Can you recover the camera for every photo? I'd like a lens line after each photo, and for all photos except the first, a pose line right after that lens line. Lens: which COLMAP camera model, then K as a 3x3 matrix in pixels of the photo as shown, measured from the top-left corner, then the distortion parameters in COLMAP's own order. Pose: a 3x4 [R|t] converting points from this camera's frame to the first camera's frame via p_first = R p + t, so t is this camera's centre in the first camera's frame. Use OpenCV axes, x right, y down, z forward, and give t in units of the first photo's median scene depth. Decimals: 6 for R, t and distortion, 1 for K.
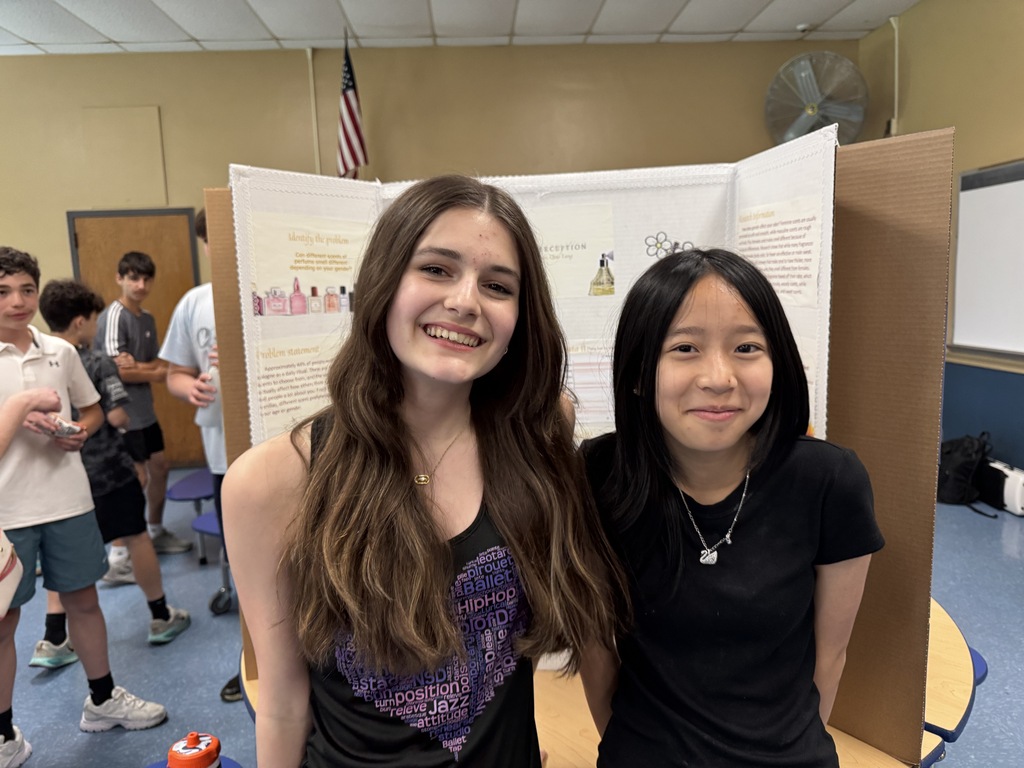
lens RADIAL K [[707.1, 0, 512.0], [0, 707.1, 384.0], [0, 0, 1]] dist [-0.075313, -0.000177]
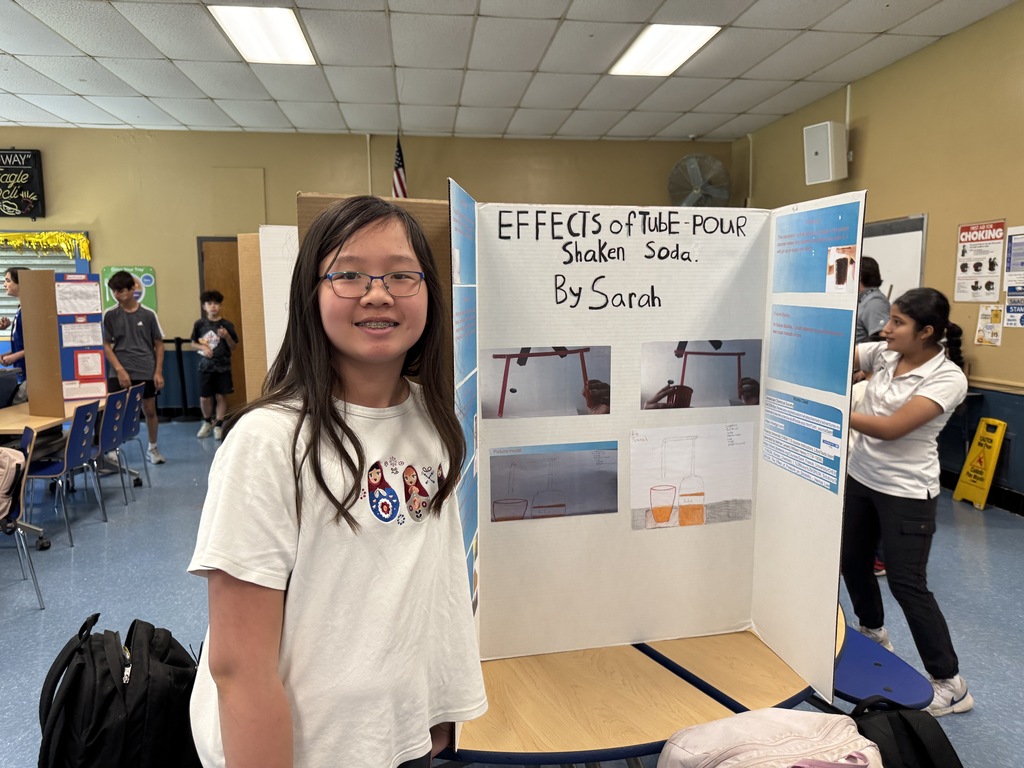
lens RADIAL K [[707.1, 0, 512.0], [0, 707.1, 384.0], [0, 0, 1]] dist [-0.075313, -0.000177]
pose [[0.996391, 0.021964, 0.081986, -0.096619], [-0.019819, 0.999442, -0.026890, 0.086840], [-0.082531, 0.025168, 0.996271, -0.518688]]
